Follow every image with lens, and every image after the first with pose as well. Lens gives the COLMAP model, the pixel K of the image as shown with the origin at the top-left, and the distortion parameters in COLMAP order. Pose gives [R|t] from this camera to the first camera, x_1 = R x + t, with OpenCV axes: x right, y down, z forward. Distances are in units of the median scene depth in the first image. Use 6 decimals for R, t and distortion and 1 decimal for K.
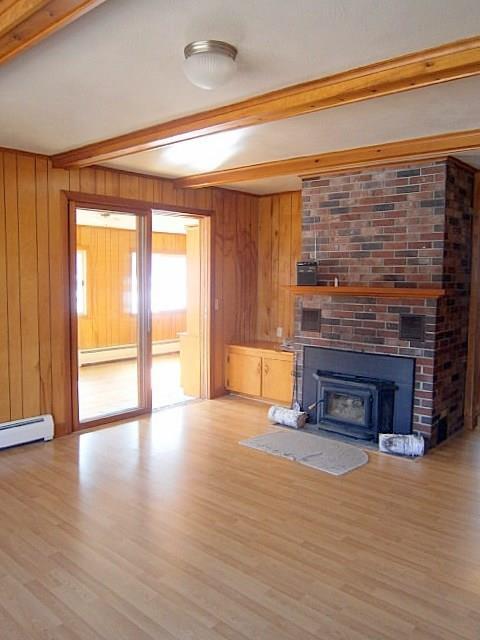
lens RADIAL K [[505.9, 0, 217.4], [0, 505.9, 308.7], [0, 0, 1]] dist [-0.060709, 0.050114]
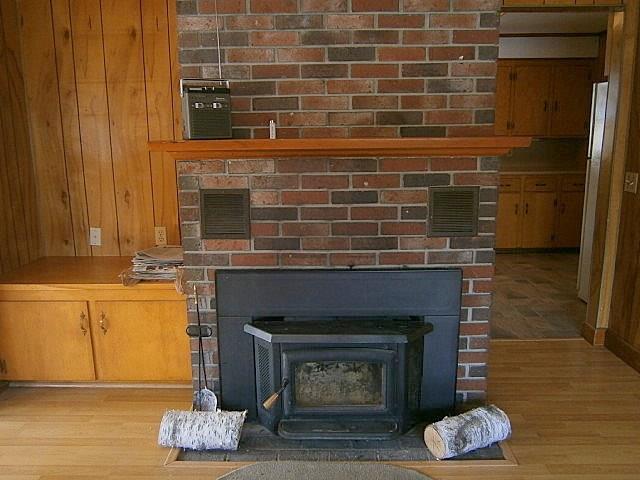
lens RADIAL K [[505.9, 0, 321.4], [0, 505.9, 236.2], [0, 0, 1]] dist [-0.060709, 0.050114]
pose [[0.732199, -0.147923, 0.664833, -0.064874], [0.061419, 0.986494, 0.151850, -0.024032], [-0.678316, -0.070351, 0.731395, 0.640245]]
